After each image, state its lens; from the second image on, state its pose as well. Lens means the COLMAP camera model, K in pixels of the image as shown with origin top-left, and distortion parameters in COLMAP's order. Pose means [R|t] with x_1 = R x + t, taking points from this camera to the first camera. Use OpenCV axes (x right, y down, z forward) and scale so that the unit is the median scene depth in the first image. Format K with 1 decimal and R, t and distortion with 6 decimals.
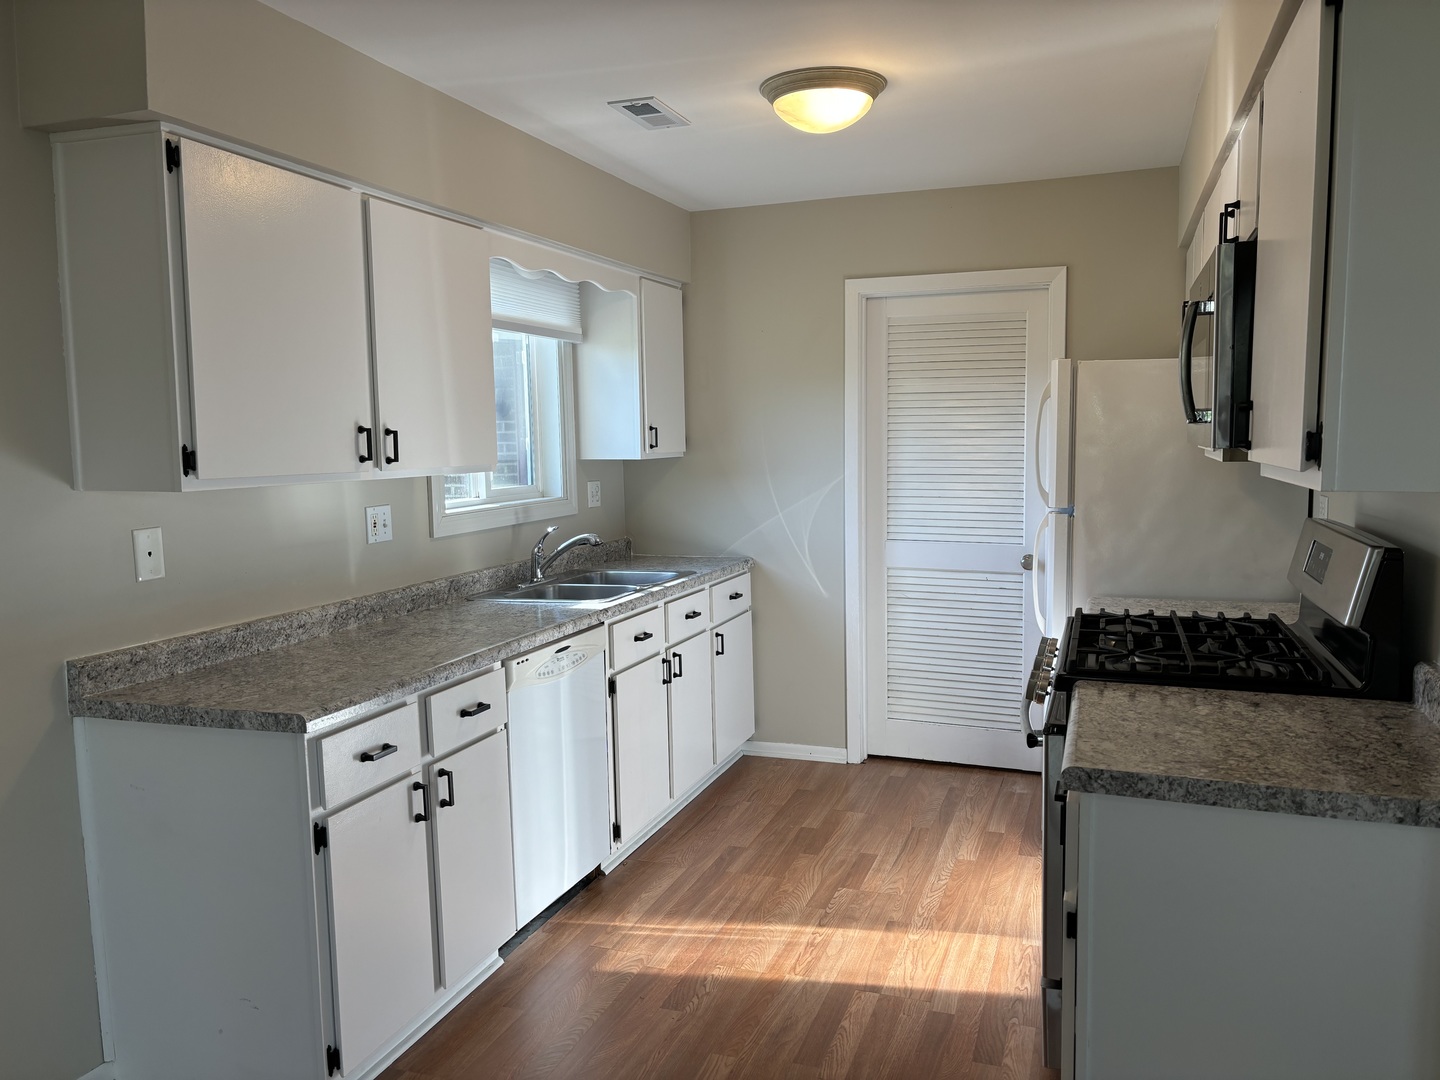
lens RADIAL K [[1088.5, 0, 720.0], [0, 1088.5, 540.0], [0, 0, 1]] dist [0.026781, -0.003738]
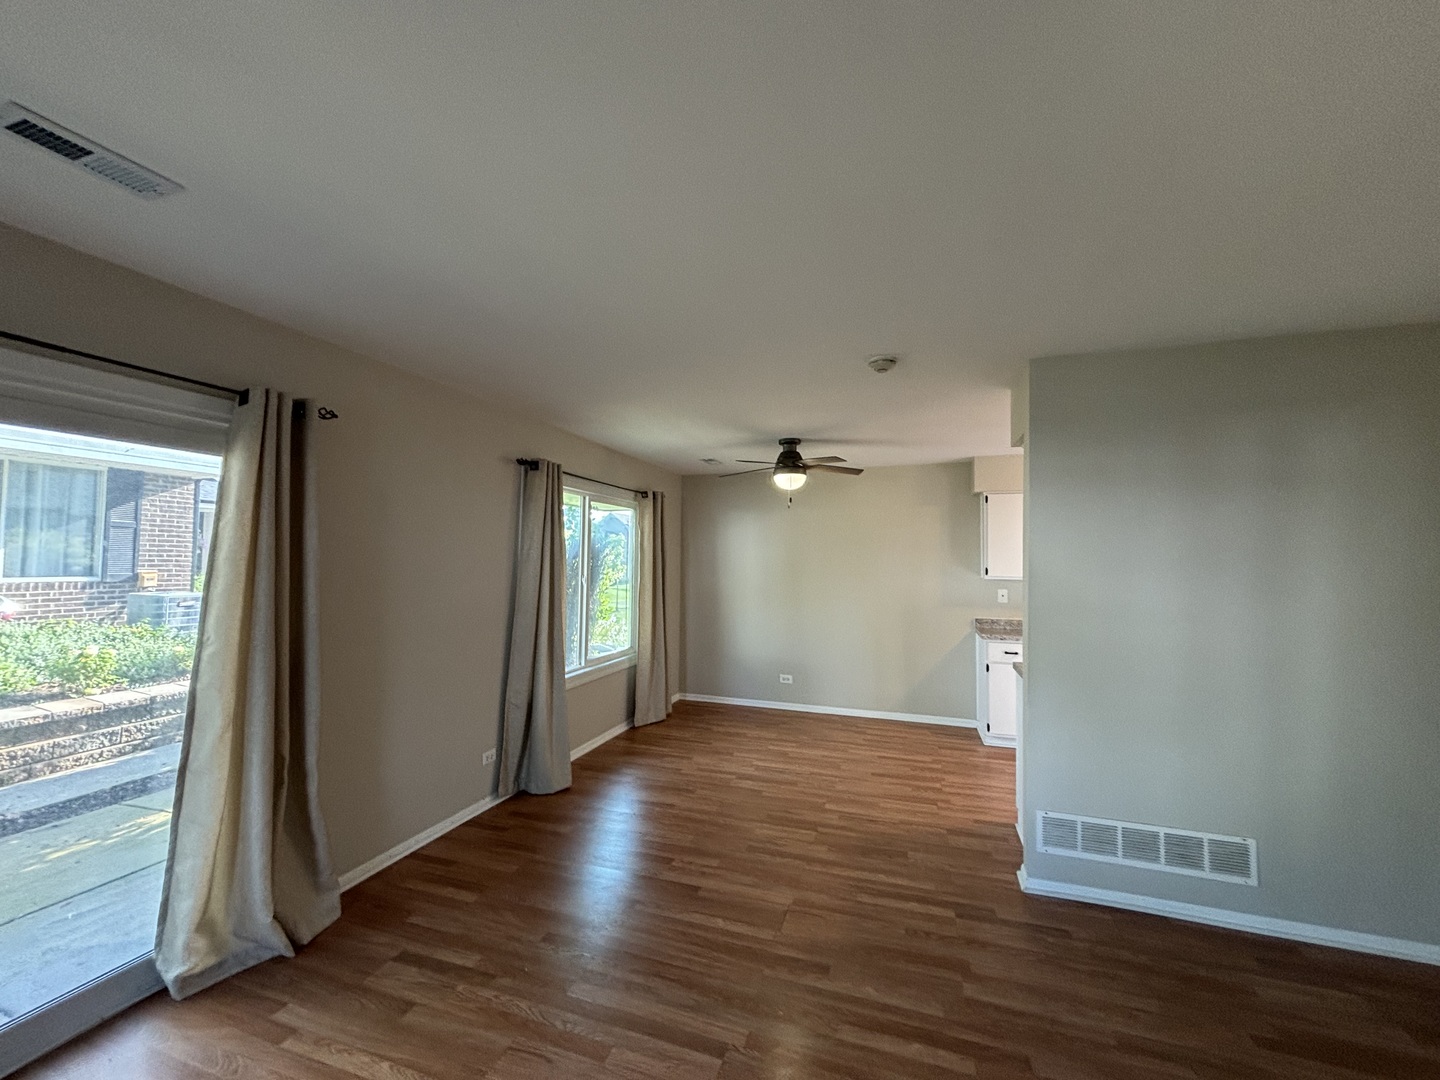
lens RADIAL K [[576.1, 0, 718.1], [0, 576.1, 542.0], [0, 0, 1]] dist [0.003179, 0.000309]
pose [[0.021730, -0.013051, -0.999679, 1.150933], [-0.106419, 0.994204, -0.015293, -0.029235], [0.994084, 0.106717, 0.020215, -0.038504]]
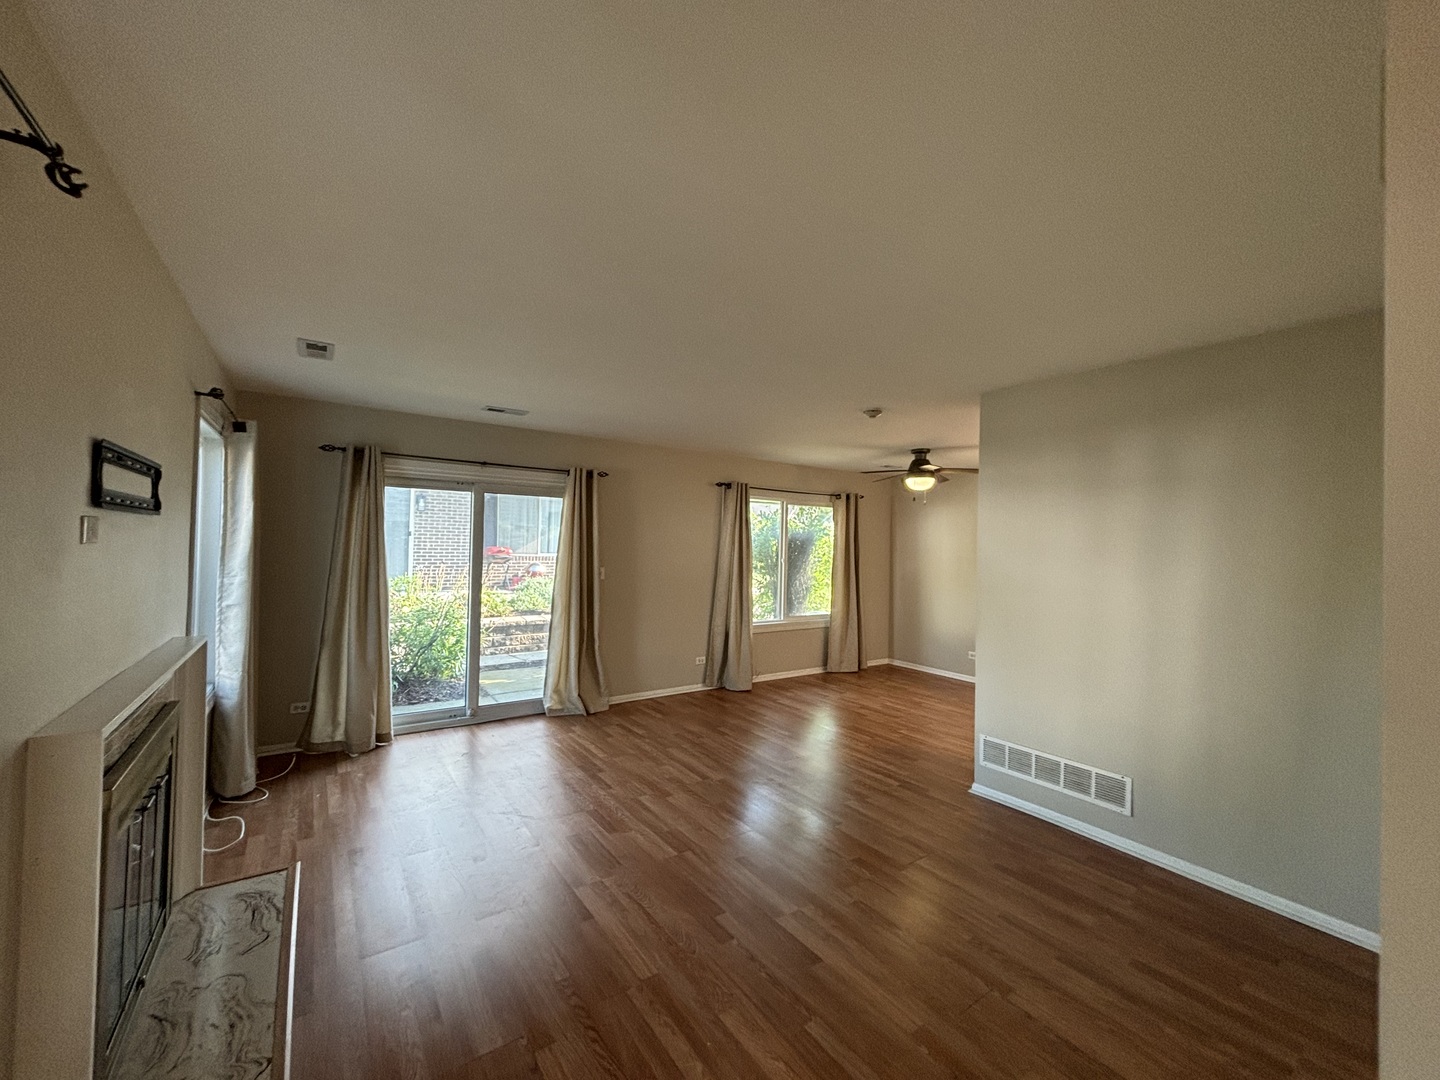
lens RADIAL K [[576.1, 0, 718.1], [0, 576.1, 542.0], [0, 0, 1]] dist [0.003179, 0.000309]
pose [[-0.570884, 0.002301, -0.821027, 1.500550], [-0.091068, 0.993648, 0.066107, -0.096406], [0.815964, 0.112509, -0.567048, 0.608163]]
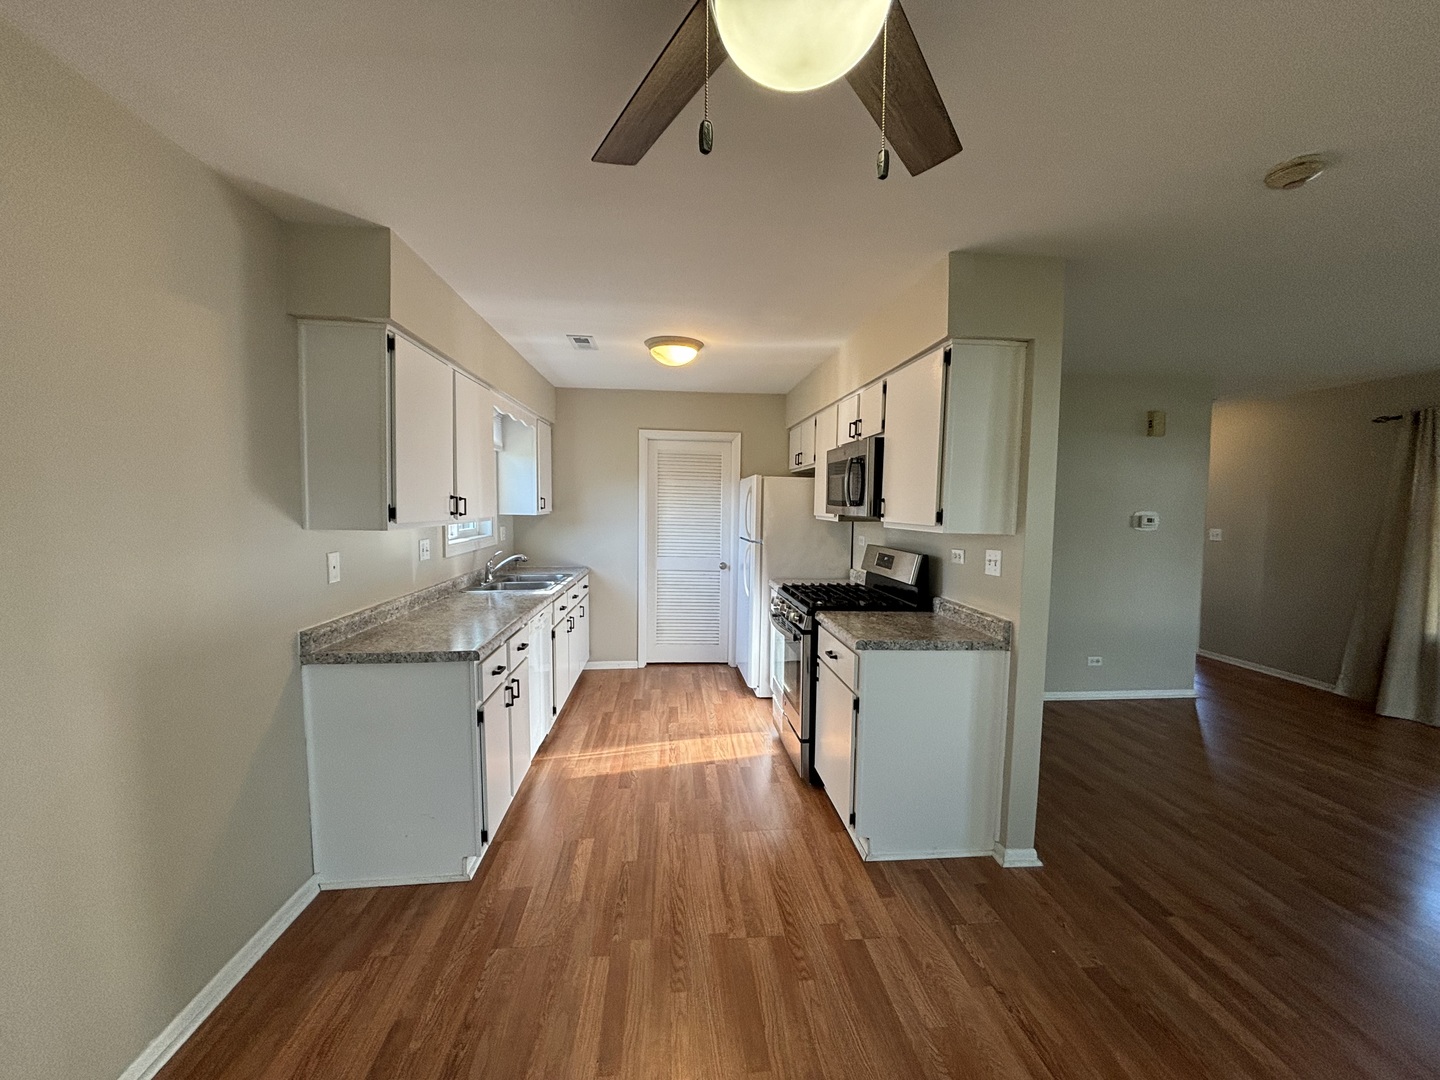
lens RADIAL K [[576.1, 0, 718.1], [0, 576.1, 542.0], [0, 0, 1]] dist [0.003179, 0.000309]
pose [[0.906575, -0.000421, 0.422044, -0.278383], [0.012769, 0.999569, -0.026432, 0.003712], [-0.421851, 0.029352, 0.906190, -0.045690]]
